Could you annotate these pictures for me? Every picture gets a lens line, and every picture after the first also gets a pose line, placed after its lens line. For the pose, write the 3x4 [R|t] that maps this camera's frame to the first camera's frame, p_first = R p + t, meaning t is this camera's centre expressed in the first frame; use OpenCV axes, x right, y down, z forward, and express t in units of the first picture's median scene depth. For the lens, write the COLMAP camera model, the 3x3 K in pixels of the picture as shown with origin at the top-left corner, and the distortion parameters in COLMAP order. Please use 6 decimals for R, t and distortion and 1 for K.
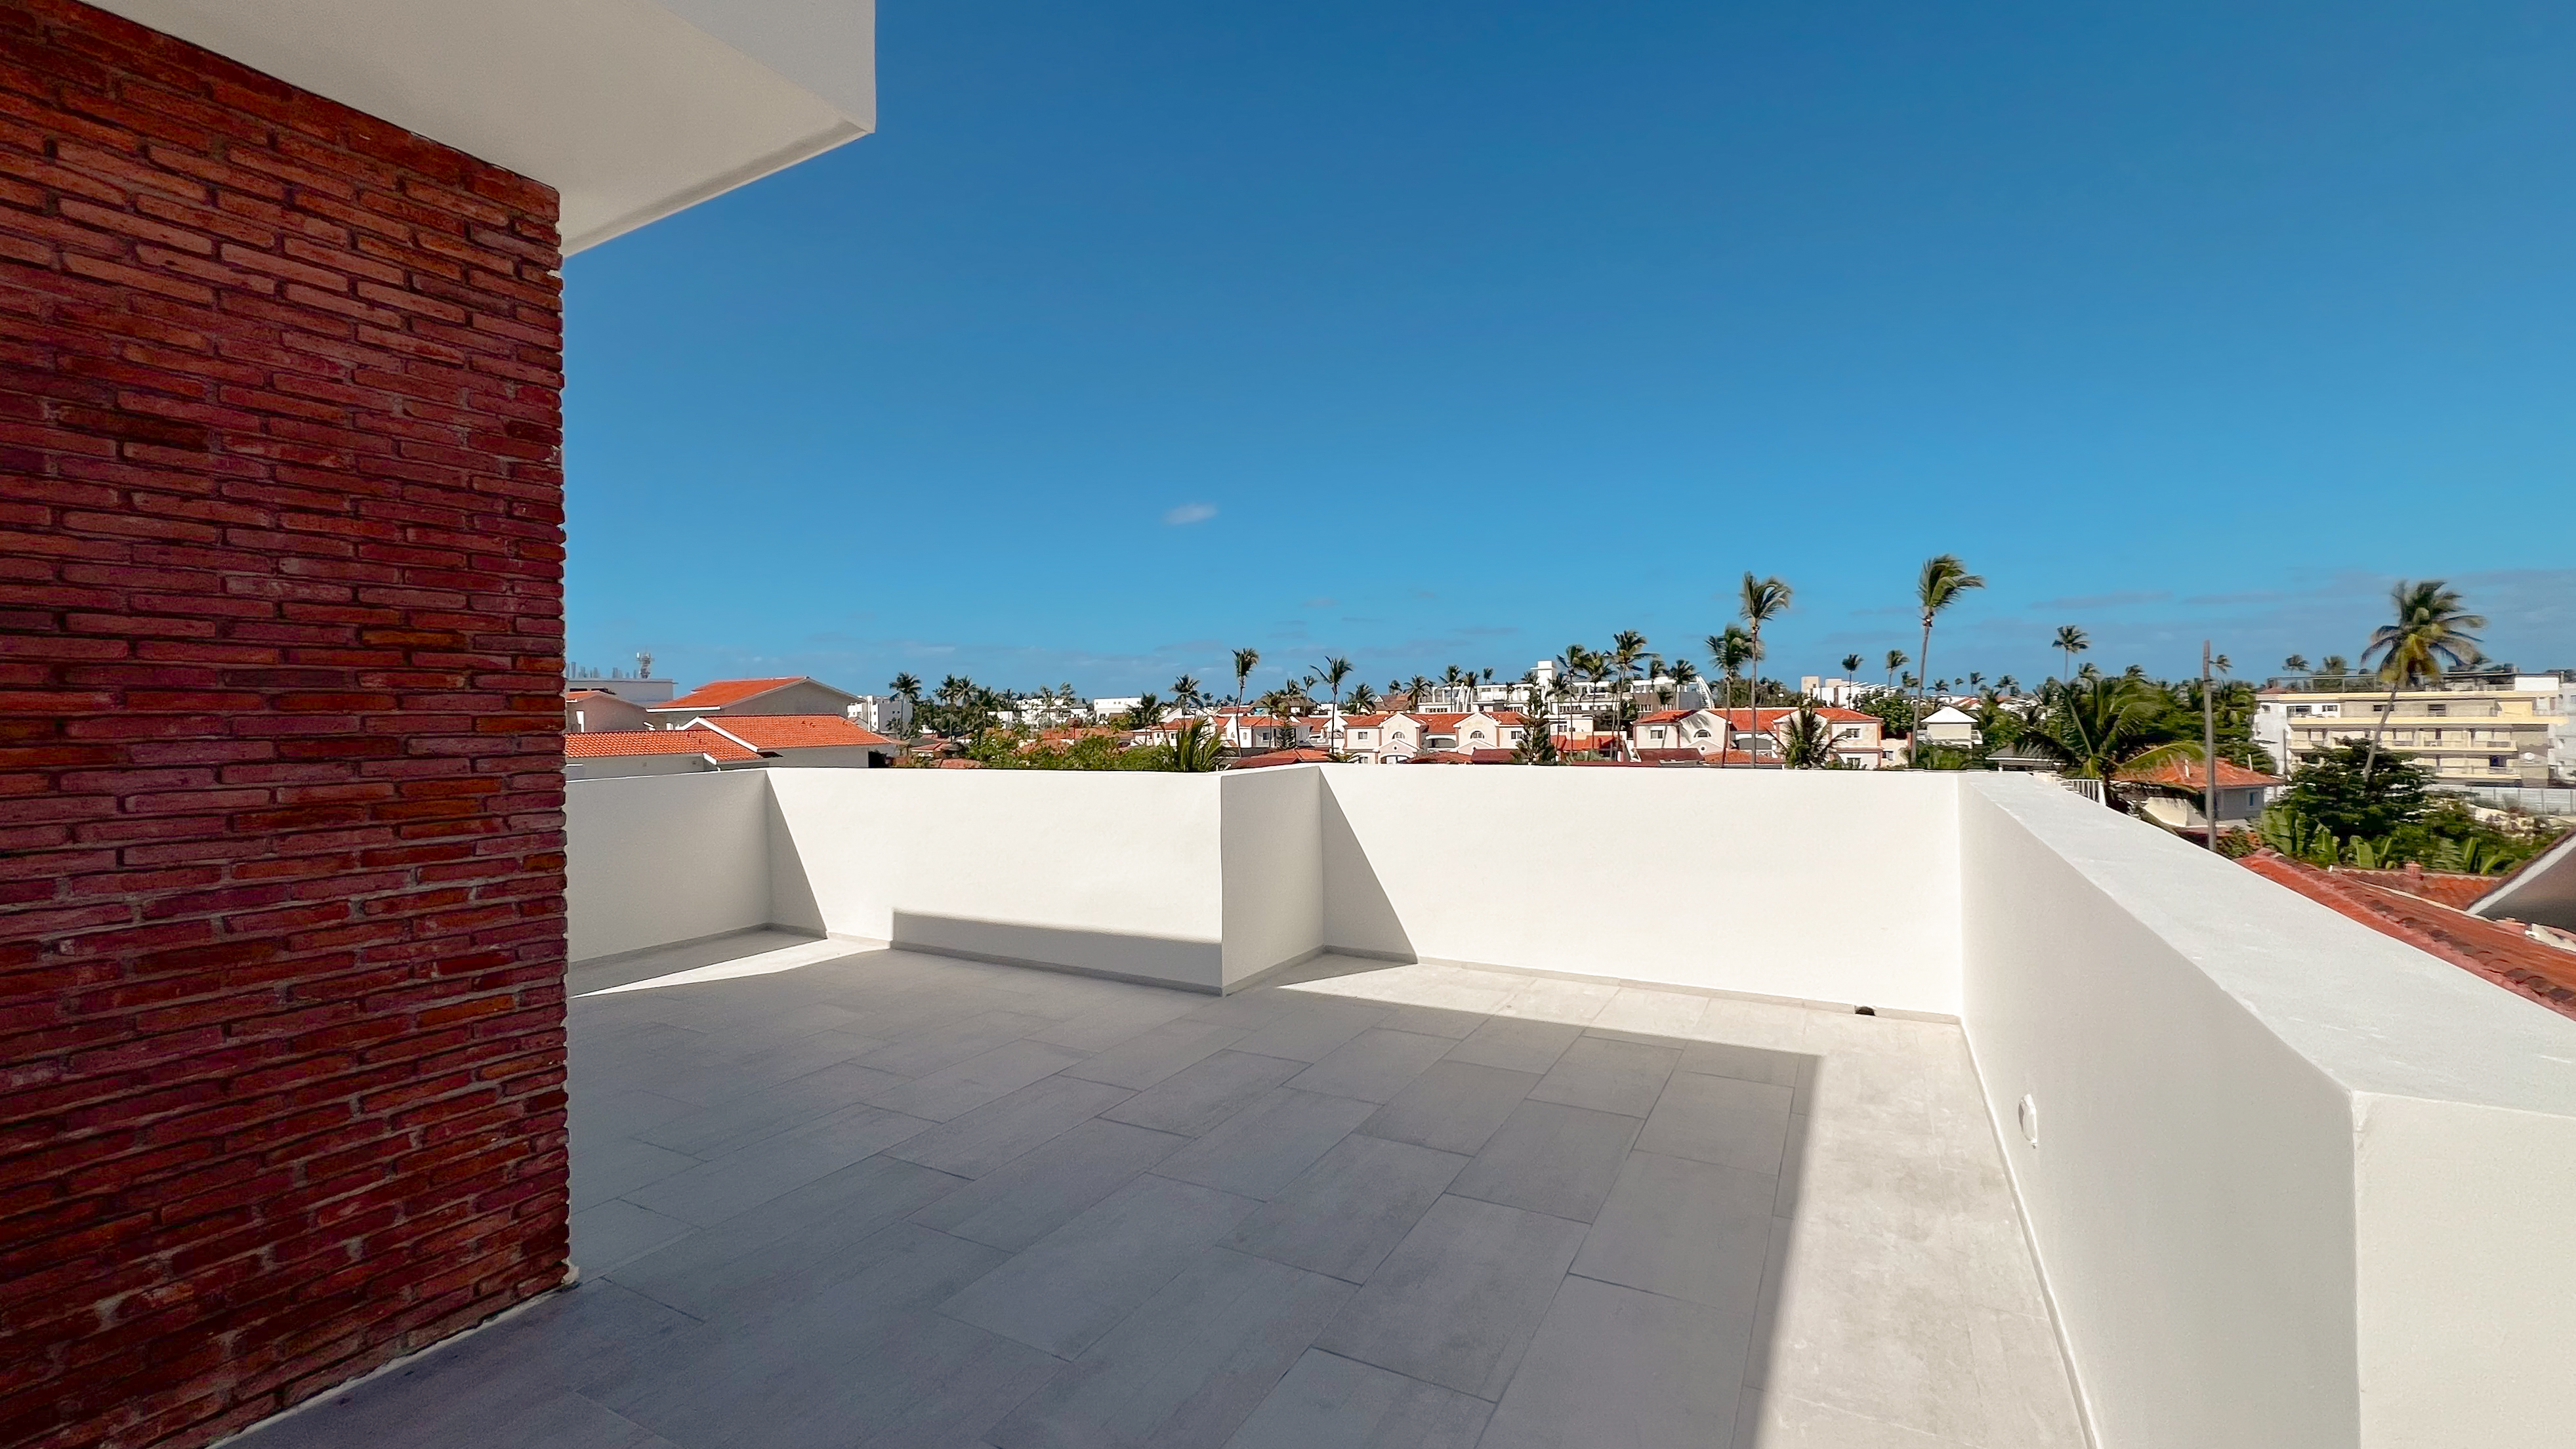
lens RADIAL K [[1043.8, 0, 1289.9], [0, 1043.8, 721.0], [0, 0, 1]] dist [0.000430, 0.000051]
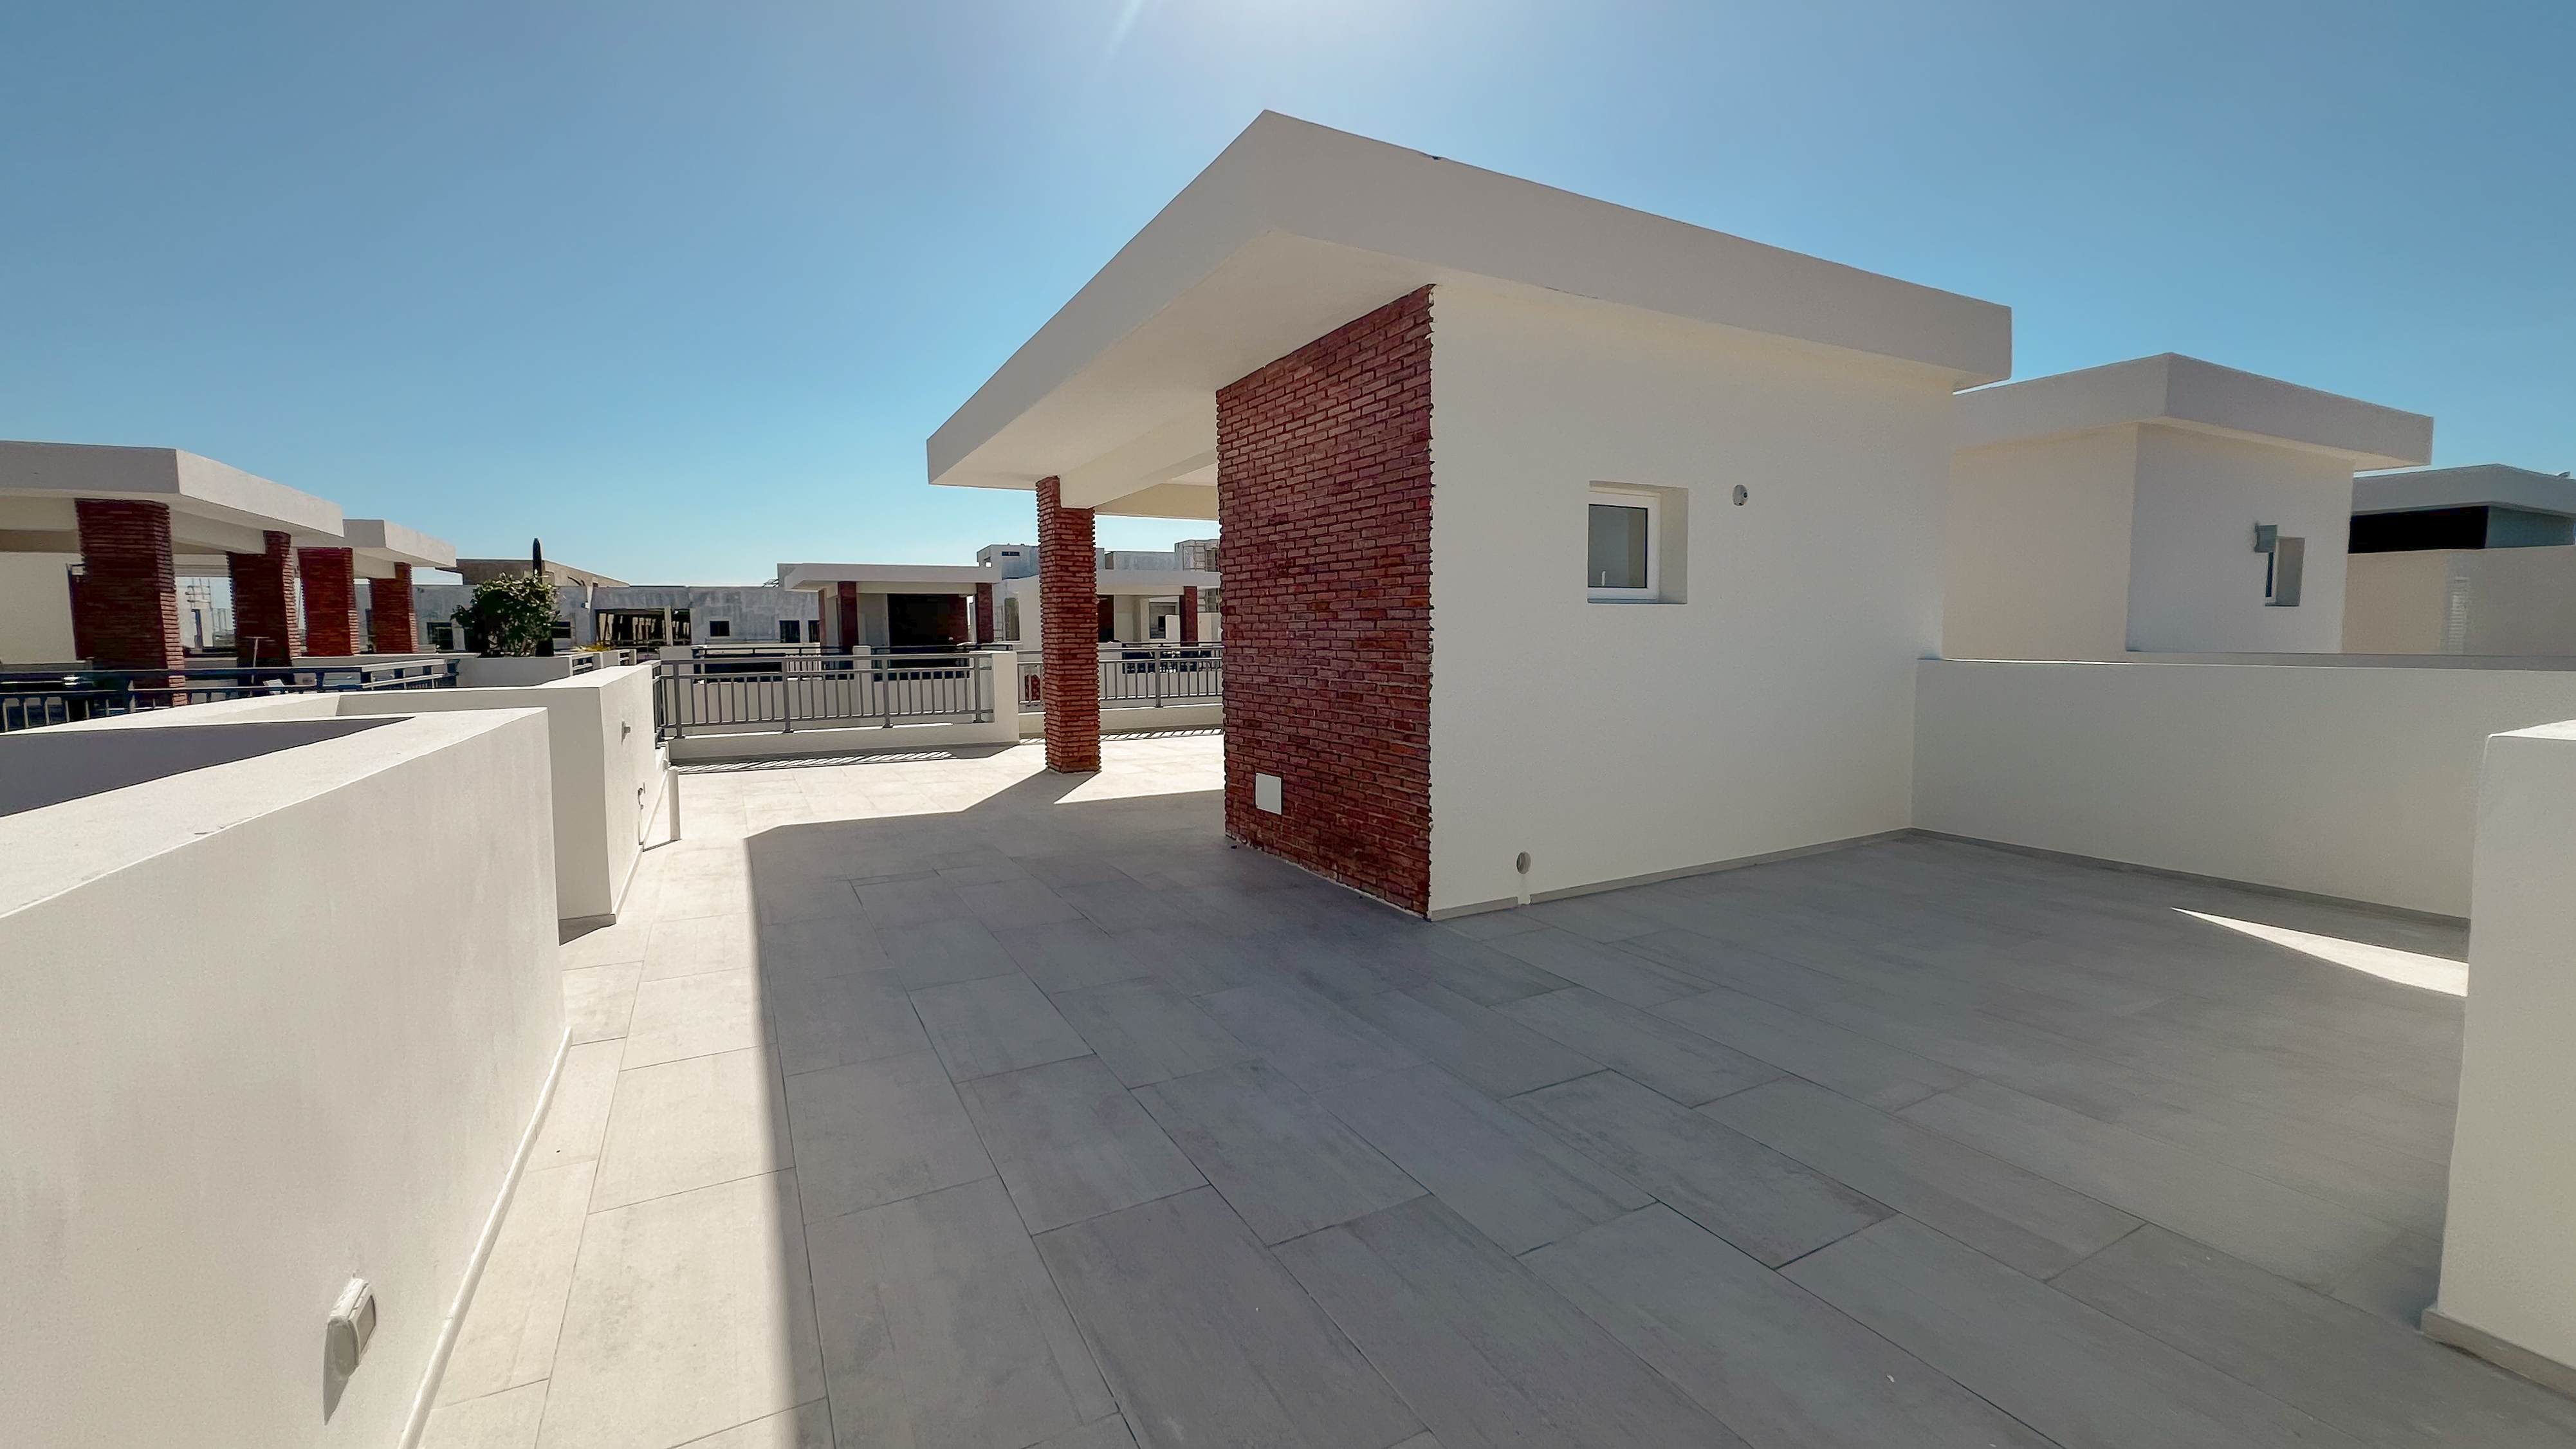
lens RADIAL K [[1043.7, 0, 1289.9], [0, 1043.7, 721.0], [0, 0, 1]] dist [0.000430, 0.000051]
pose [[-0.541238, 0.093008, -0.835710, 1.003790], [0.010639, 0.994542, 0.103794, 0.019325], [0.840802, 0.047286, -0.539273, 1.958172]]
